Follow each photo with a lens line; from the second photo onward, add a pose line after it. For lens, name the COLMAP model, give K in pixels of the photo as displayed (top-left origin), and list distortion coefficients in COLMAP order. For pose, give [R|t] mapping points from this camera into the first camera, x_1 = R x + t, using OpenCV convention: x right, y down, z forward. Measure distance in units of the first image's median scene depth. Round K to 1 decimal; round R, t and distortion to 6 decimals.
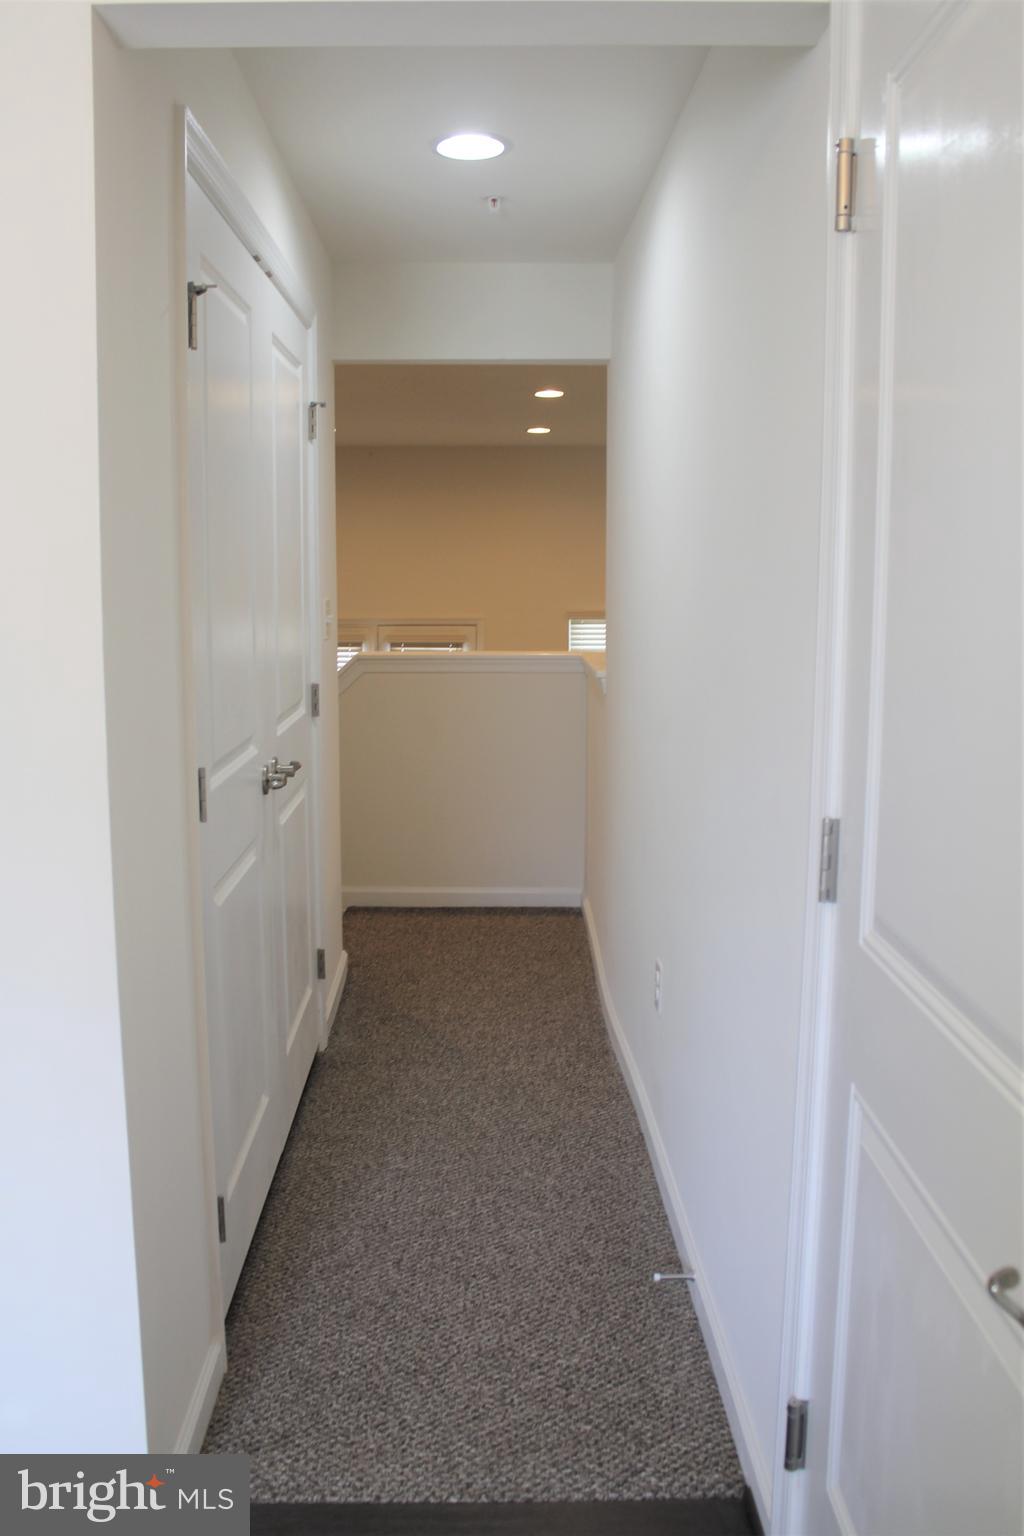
lens RADIAL K [[1286.2, 0, 512.0], [0, 1286.2, 768.0], [0, 0, 1]] dist [-0.175744, 0.162708]
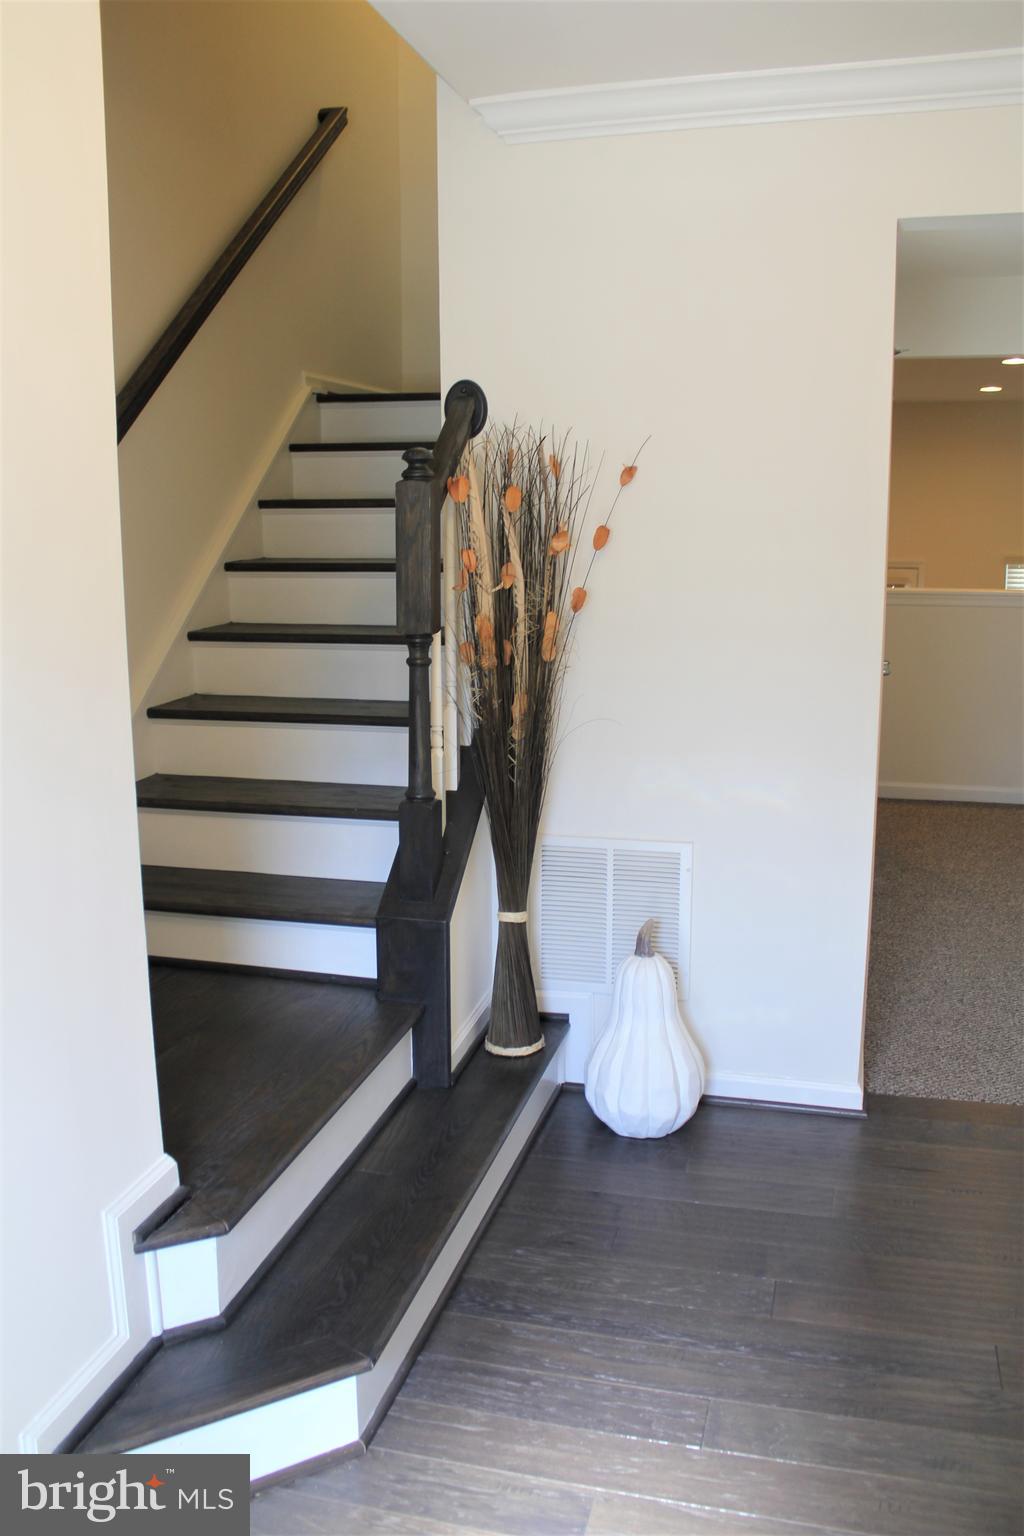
lens RADIAL K [[1333.9, 0, 486.0], [0, 1333.9, 768.3], [0, 0, 1]] dist [-0.175782, 0.154257]
pose [[0.957504, 0.044608, -0.284949, -0.175375], [-0.033438, 0.998474, 0.043947, 0.066575], [0.286475, -0.032551, 0.957535, -0.524011]]
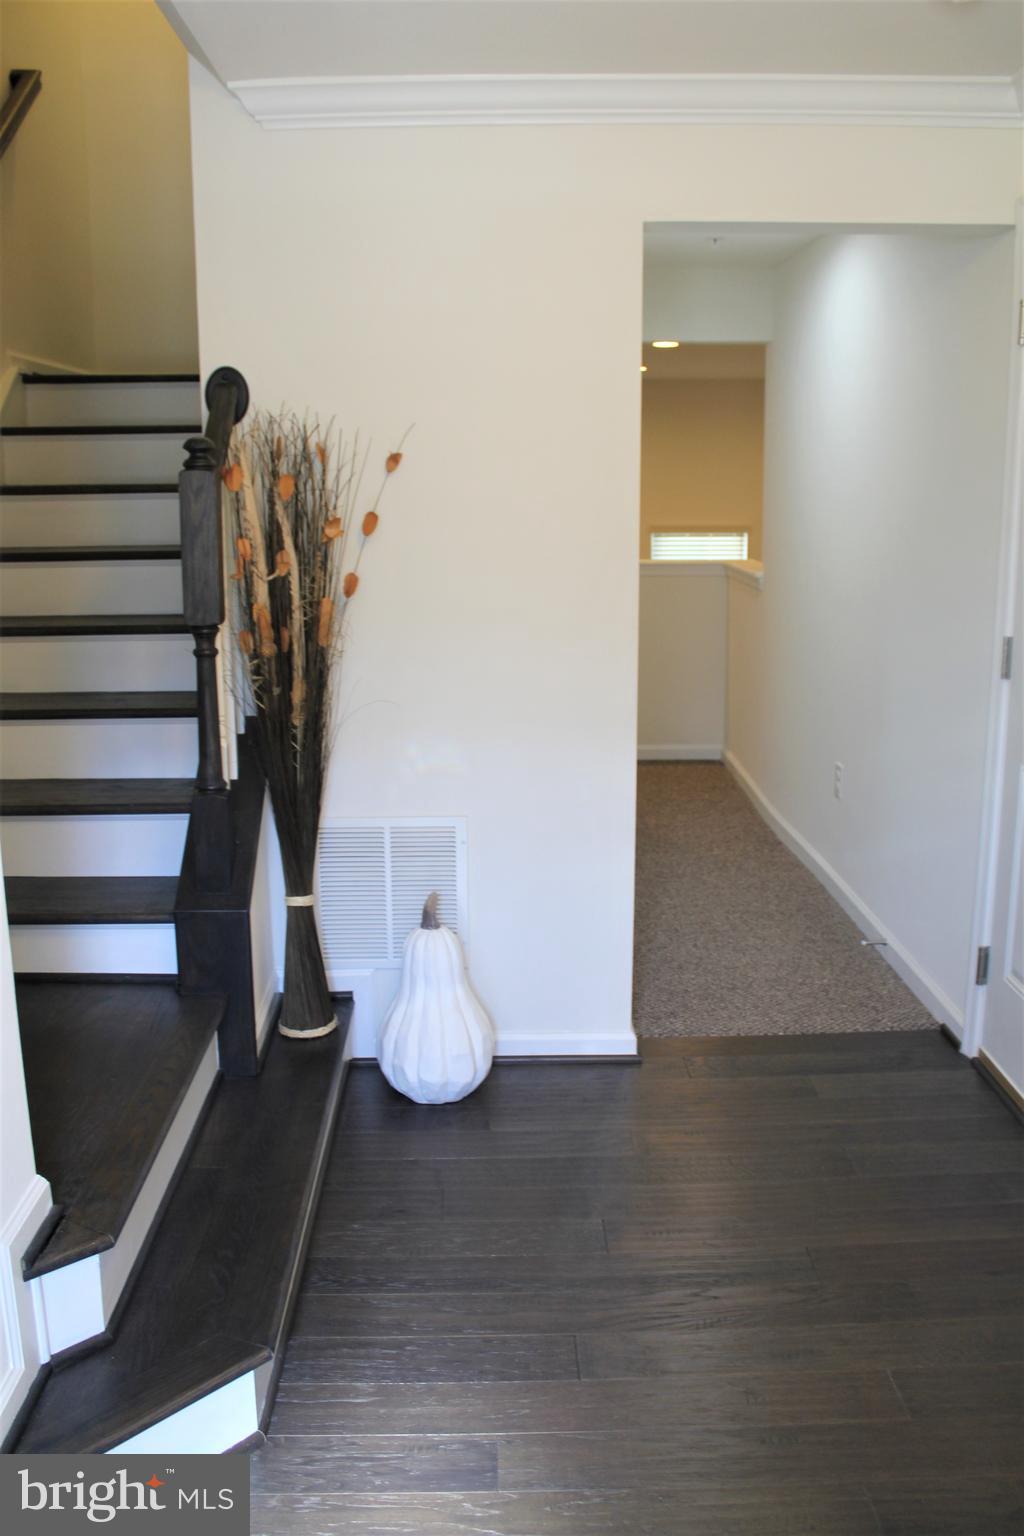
lens RADIAL K [[1333.9, 0, 486.0], [0, 1333.9, 768.3], [0, 0, 1]] dist [-0.175782, 0.154257]
pose [[0.999929, -0.007956, -0.008864, -0.294081], [0.008481, 0.998112, 0.060832, 0.060324], [0.008364, -0.060902, 0.998109, -0.566113]]
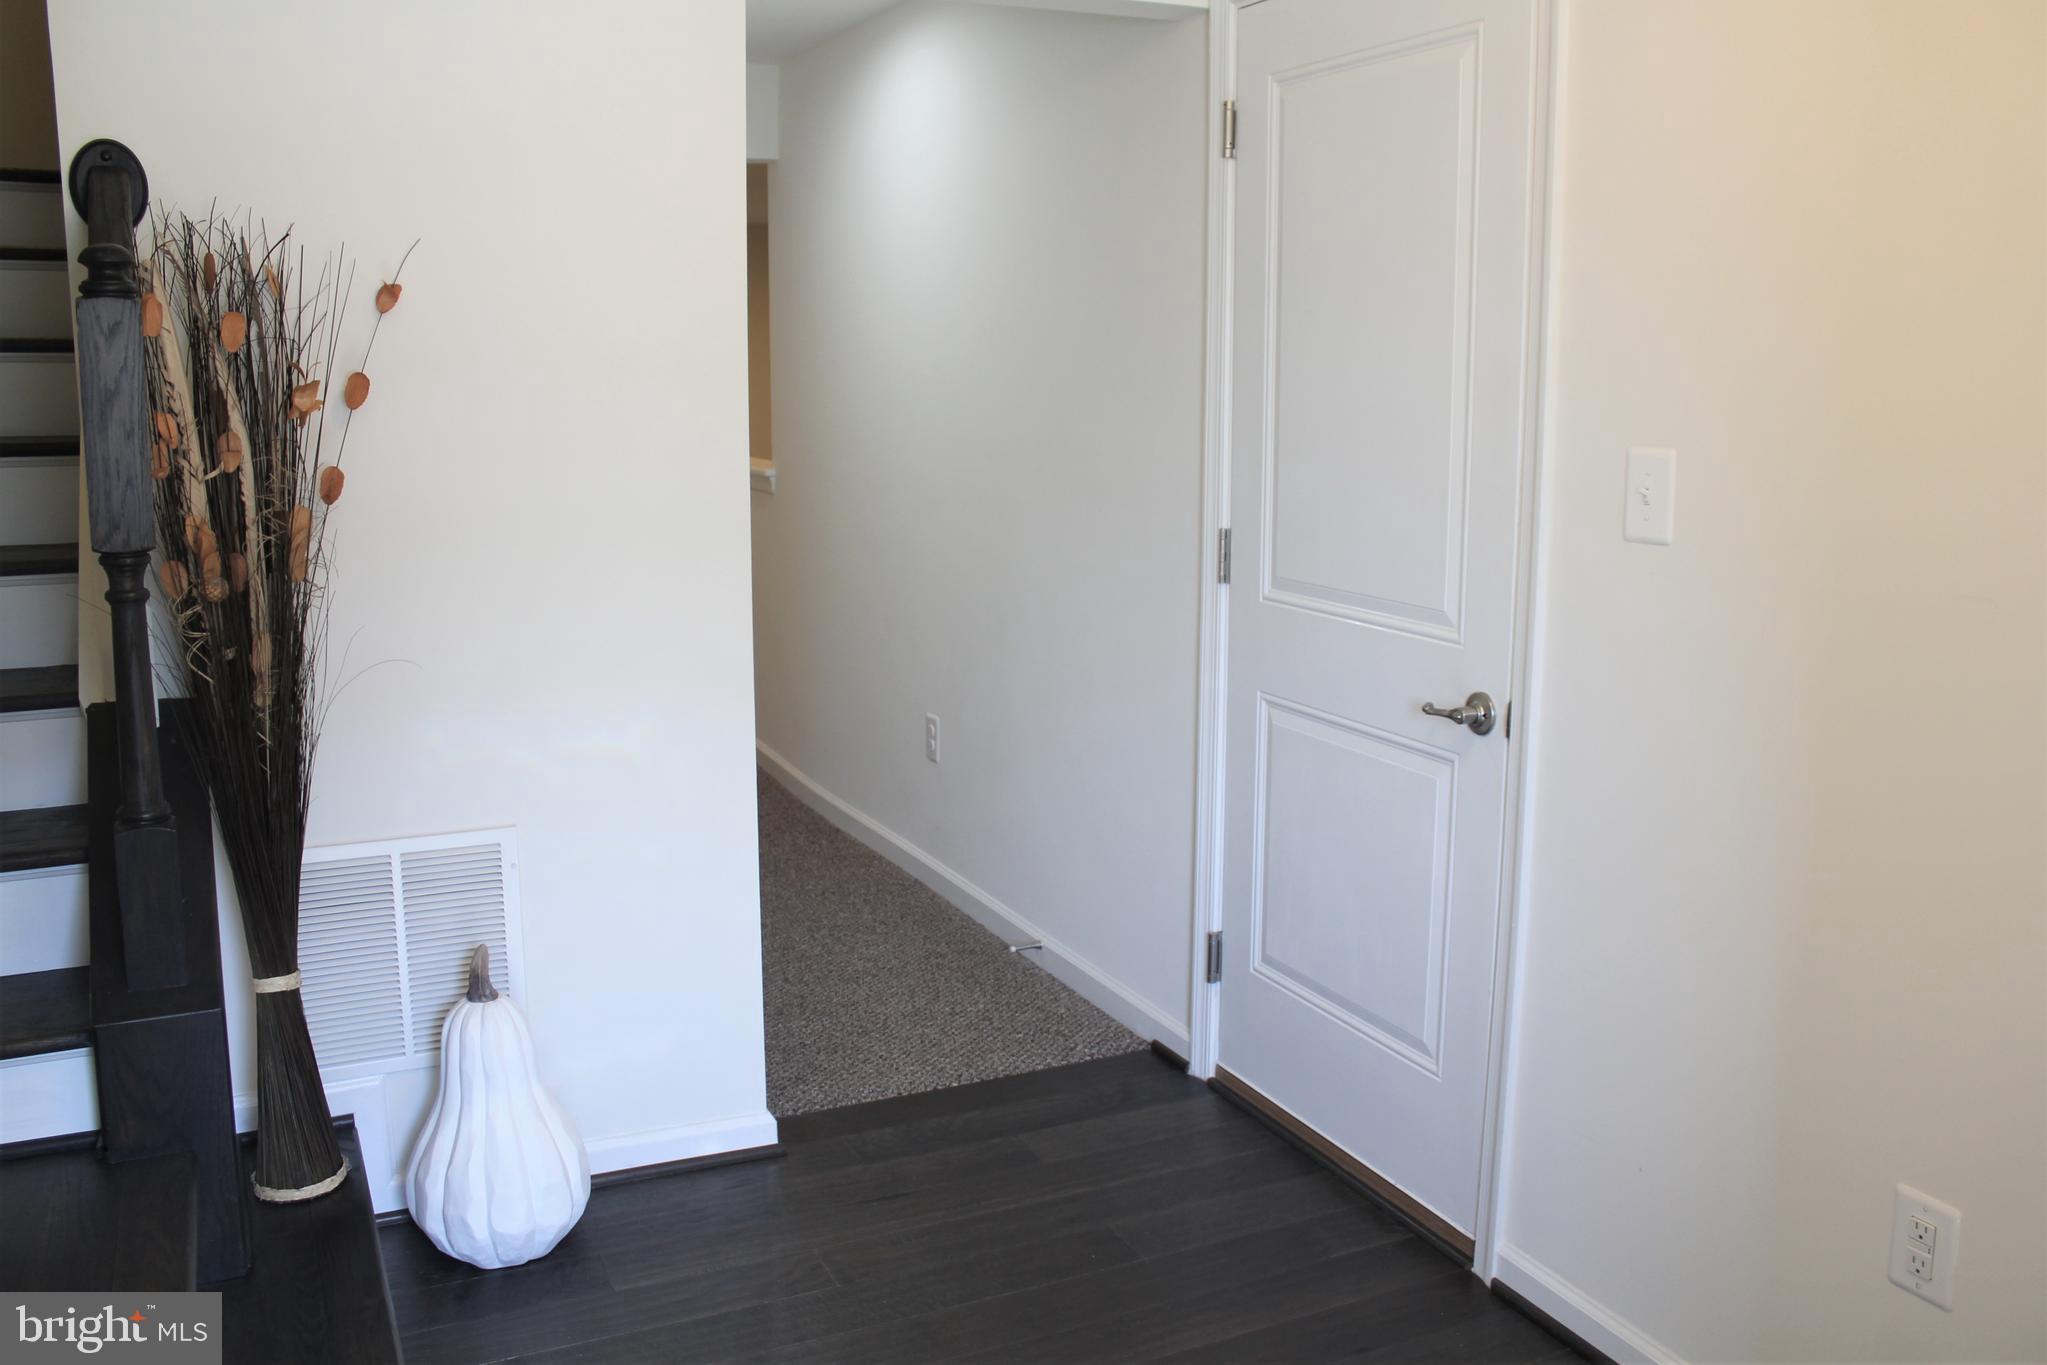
lens RADIAL K [[1756.5, 0, 996.2], [0, 1756.5, 659.8], [0, 0, 1]] dist [-0.133320, 0.095148]
pose [[0.914178, -0.068218, 0.399531, -0.460779], [0.062509, 0.997670, 0.027319, 0.064940], [-0.400464, 0.000000, 0.916313, -0.454191]]
